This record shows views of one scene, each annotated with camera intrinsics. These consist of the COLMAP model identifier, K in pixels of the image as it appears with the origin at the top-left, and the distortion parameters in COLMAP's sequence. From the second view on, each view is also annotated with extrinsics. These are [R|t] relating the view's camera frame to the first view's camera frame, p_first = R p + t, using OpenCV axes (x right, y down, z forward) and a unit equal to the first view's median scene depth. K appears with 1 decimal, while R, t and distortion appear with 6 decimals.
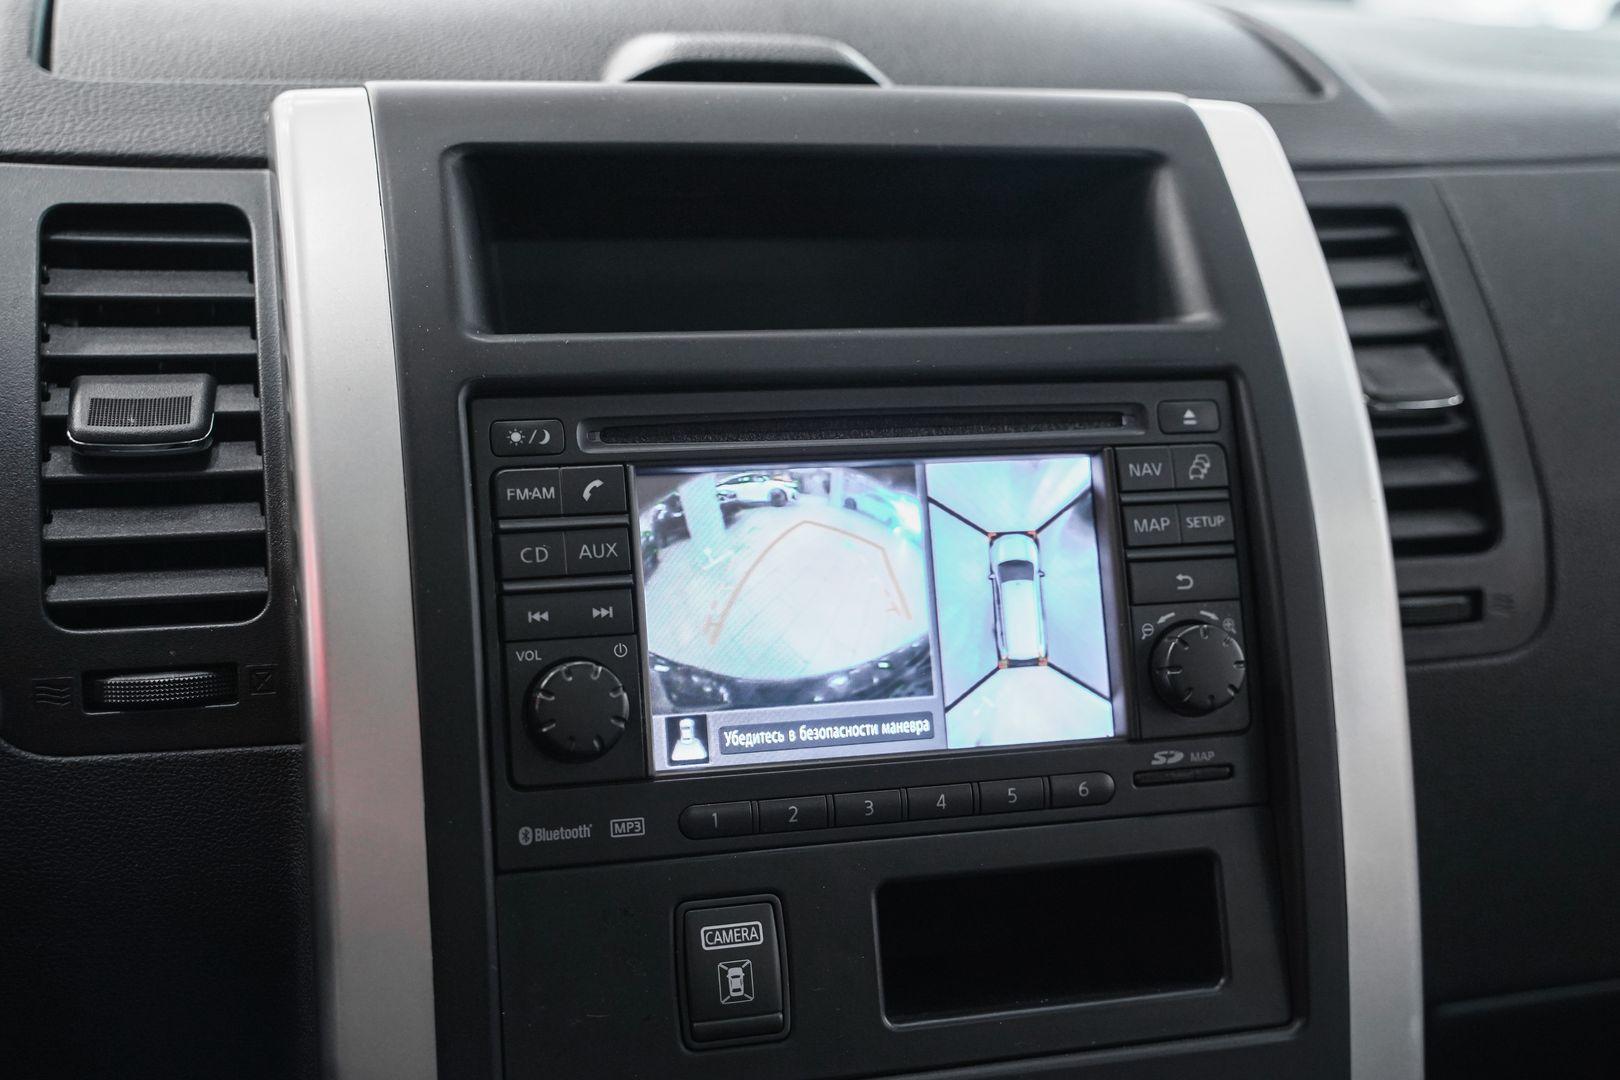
lens RADIAL K [[1980.0, 0, 807.8], [0, 1980.0, 529.4], [0, 0, 1]] dist [0.064009, 0.016959]
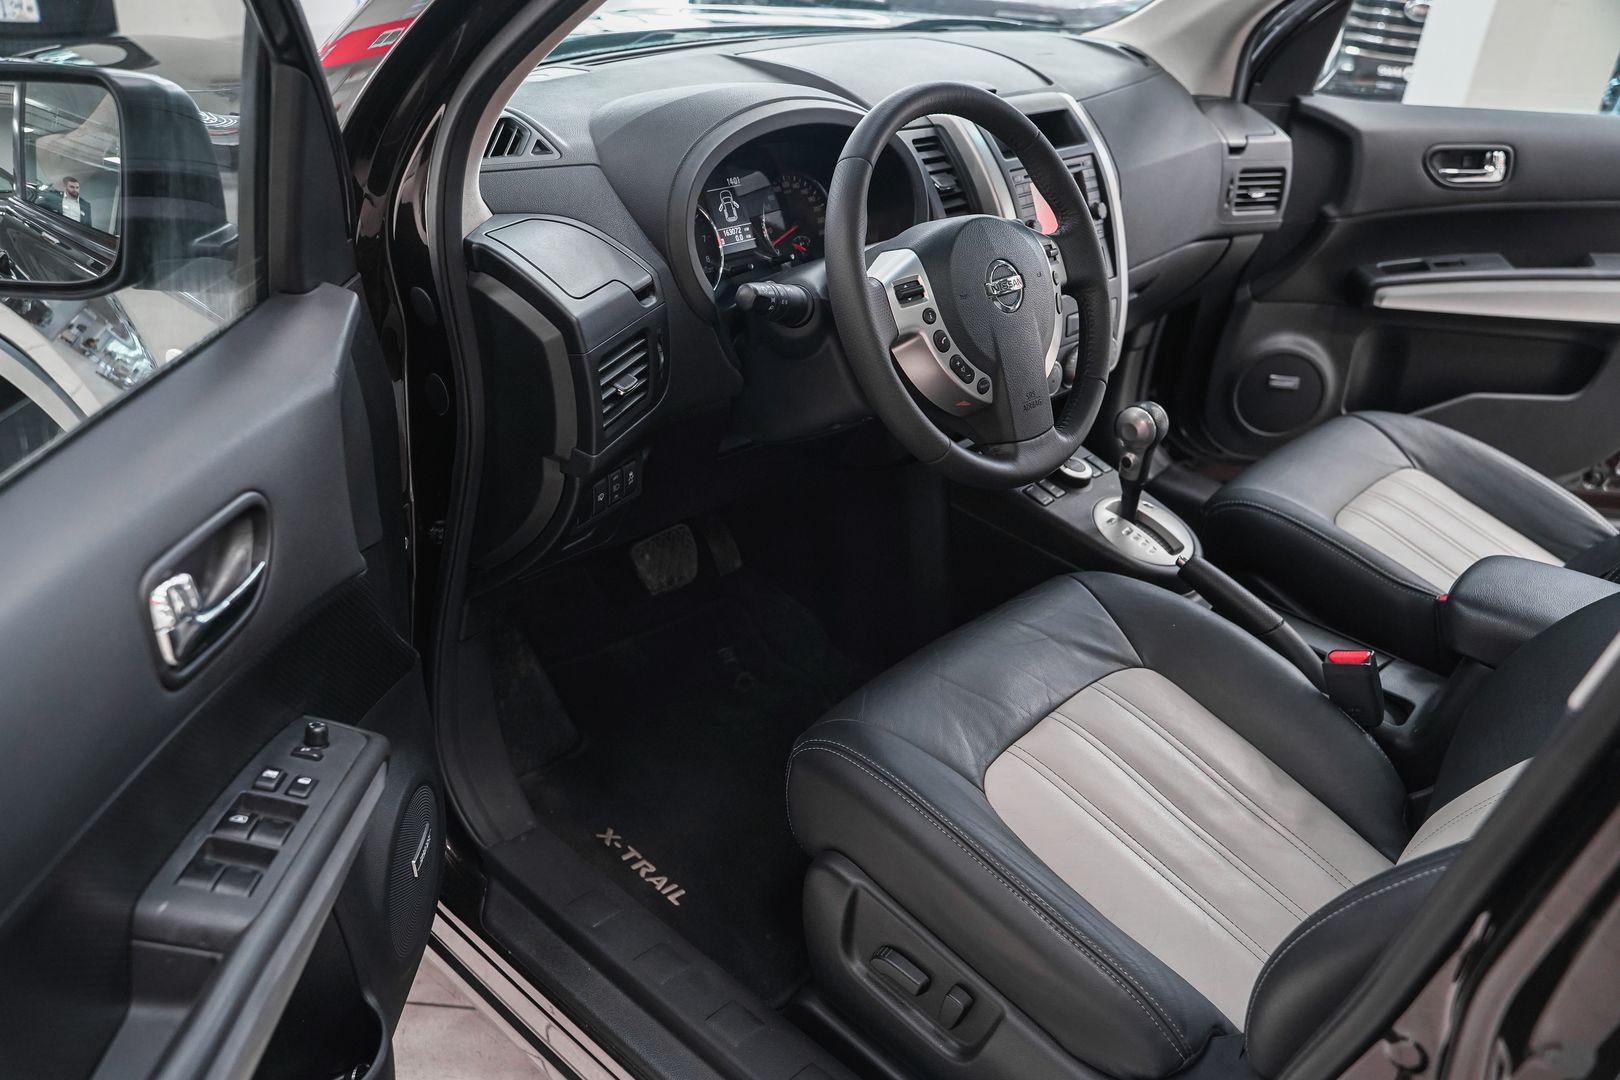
lens RADIAL K [[1284.0, 0, 787.5], [0, 1284.0, 537.0], [0, 0, 1]] dist [-0.108252, 0.002375]
pose [[0.860000, -0.233543, 0.453716, -2.337504], [0.110696, 0.953334, 0.280894, -0.149934], [-0.498143, -0.191344, 0.845719, -1.675853]]
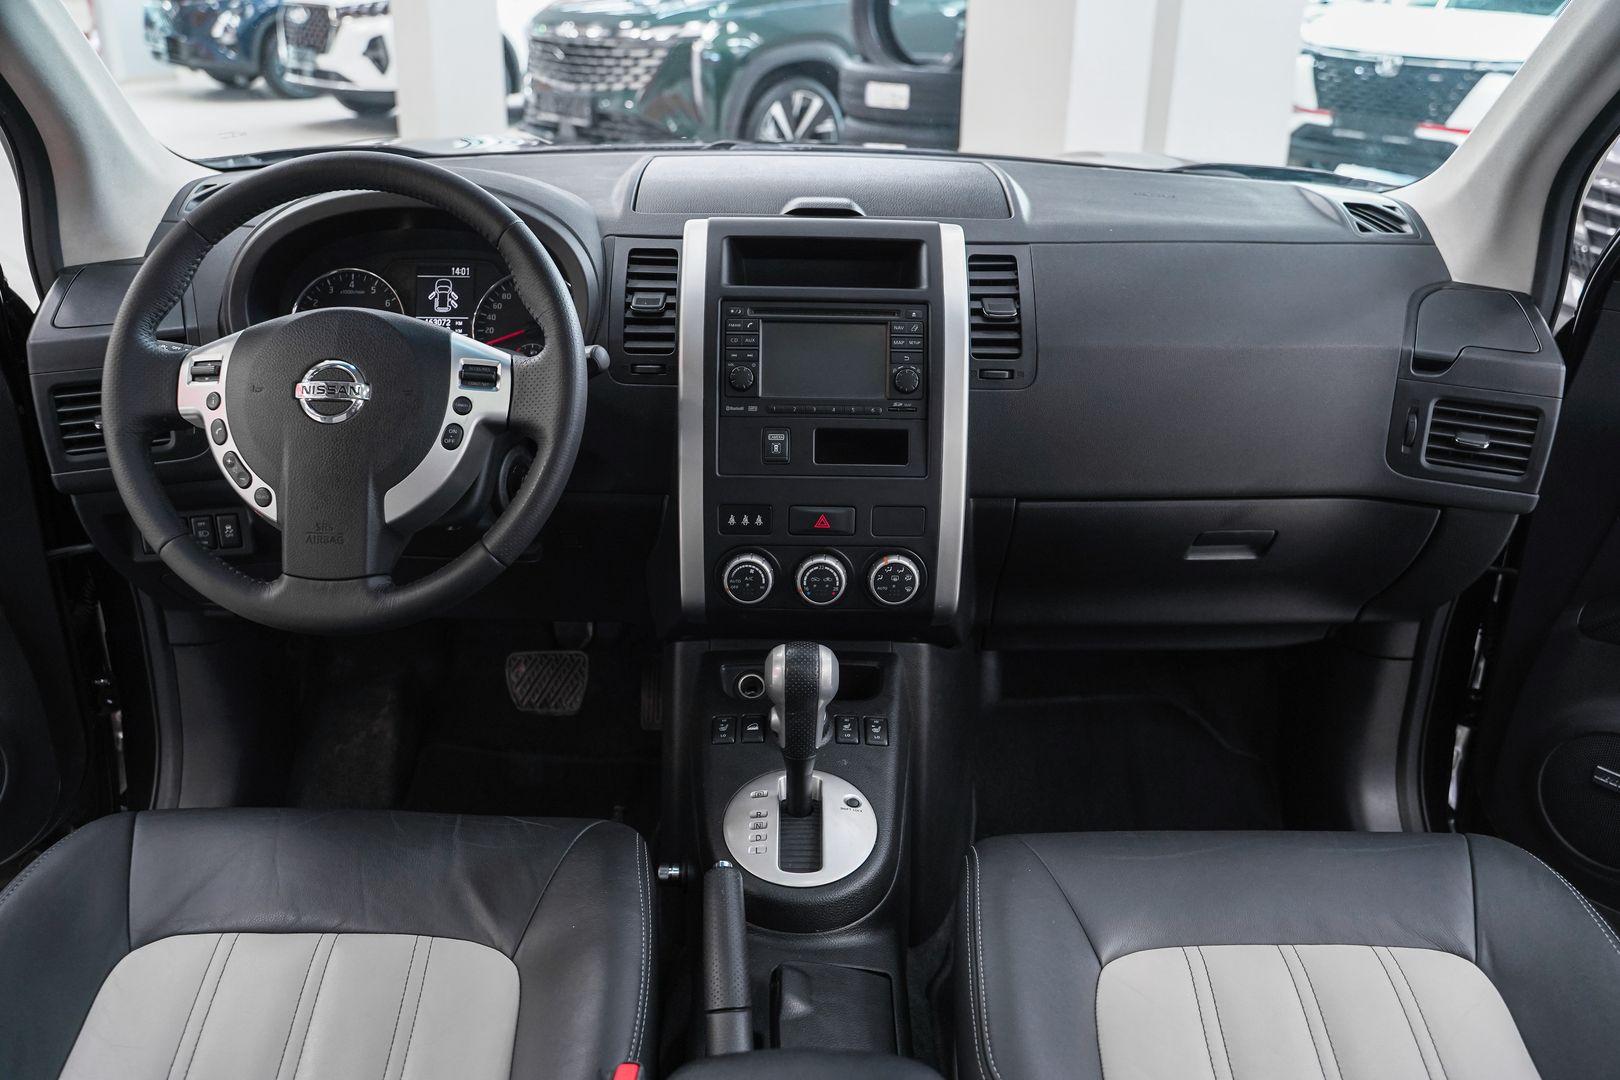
lens RADIAL K [[1299.4, 0, 814.1], [0, 1299.4, 555.9], [0, 0, 1]] dist [-0.099635, 0.007983]
pose [[0.967440, 0.088533, -0.237109, 0.663929], [-0.057099, 0.989019, 0.136313, 0.075232], [0.246574, -0.118336, 0.961872, -1.511155]]
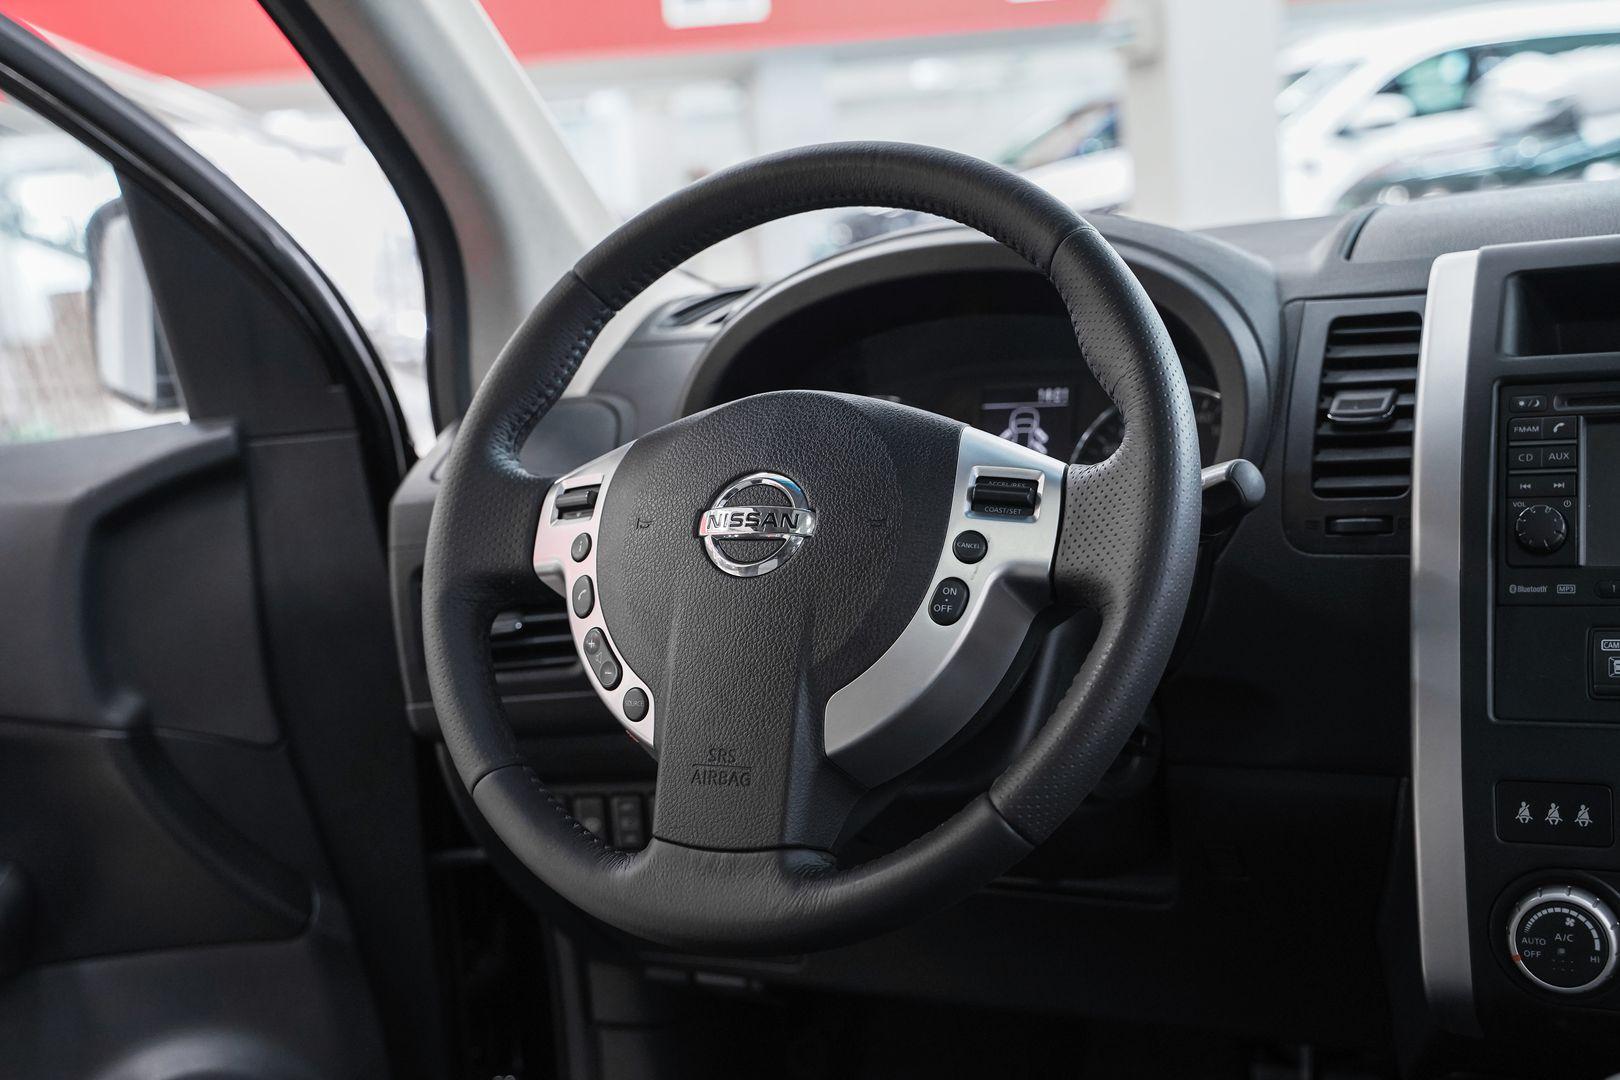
lens RADIAL K [[1980.0, 0, 807.8], [0, 1980.0, 529.4], [0, 0, 1]] dist [0.064009, 0.016959]
pose [[0.742867, -0.004327, -0.669425, 0.677911], [-0.072831, 0.993521, -0.087243, 0.312454], [0.665465, 0.113565, 0.737739, -1.000800]]
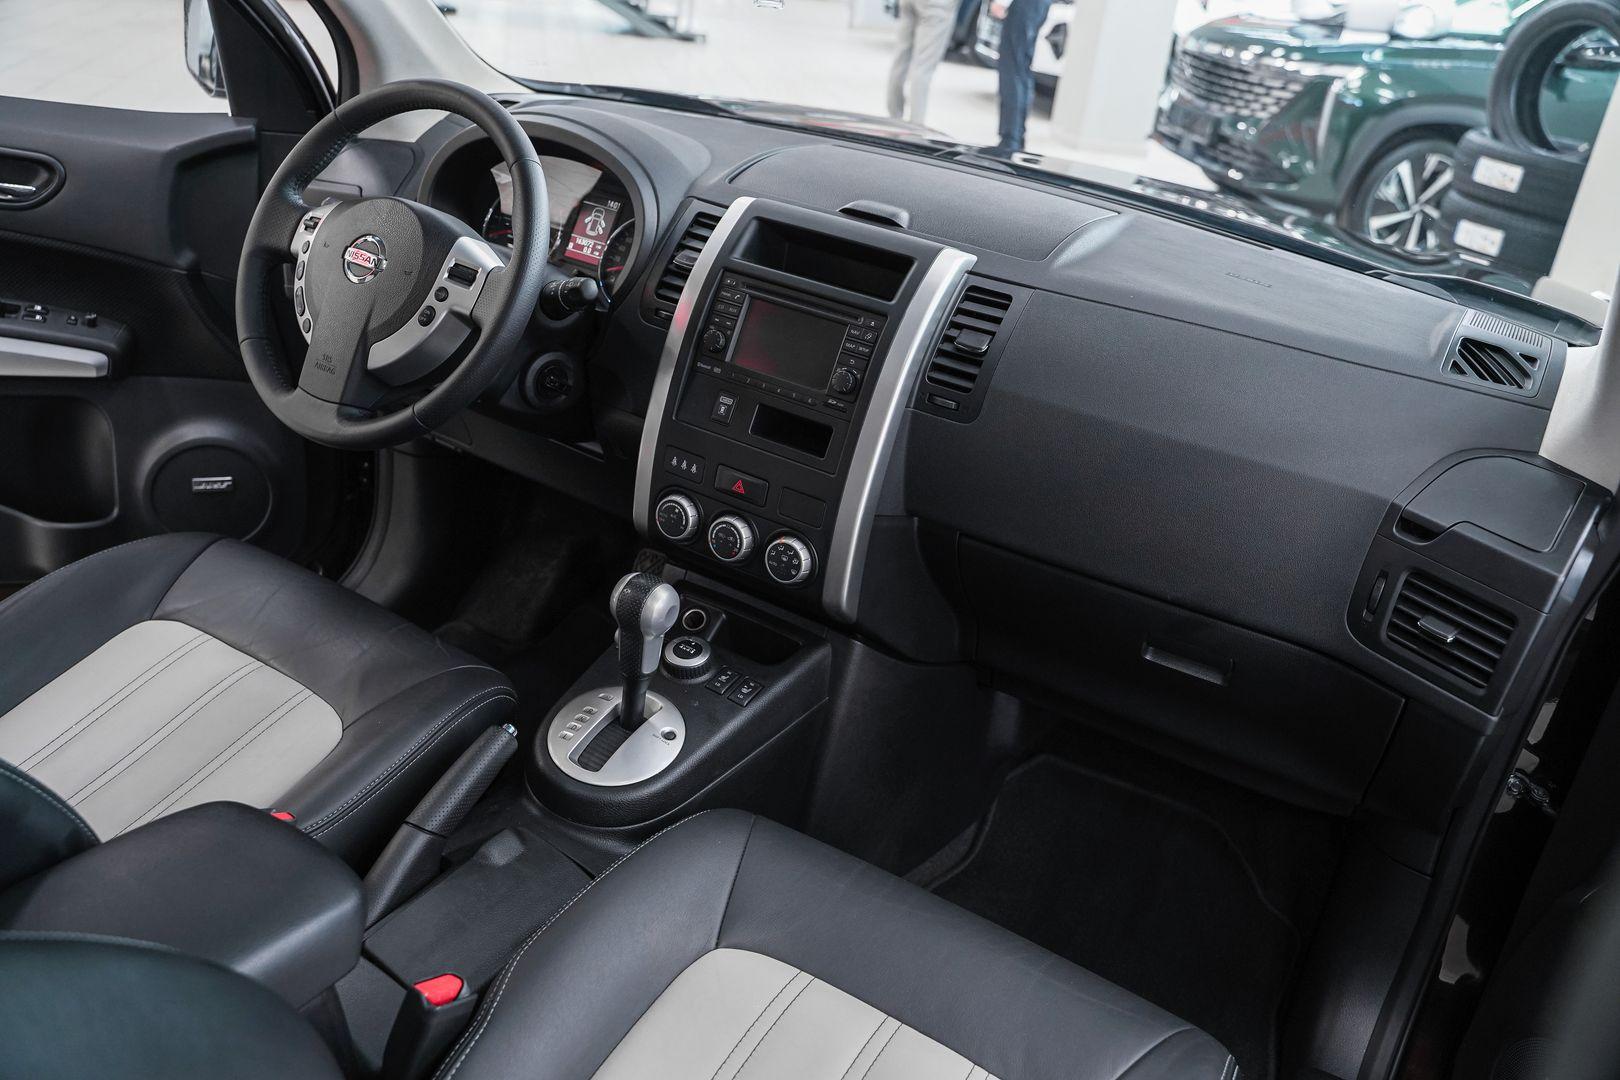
lens RADIAL K [[1313.5, 0, 810.0], [0, 1313.5, 540.0], [0, 0, 1]] dist [-0.127282, 0.099756]
pose [[0.685893, 0.364460, -0.629857, 1.989054], [-0.304009, 0.929903, 0.207023, -0.165039], [0.661157, 0.049487, 0.748613, -1.029358]]
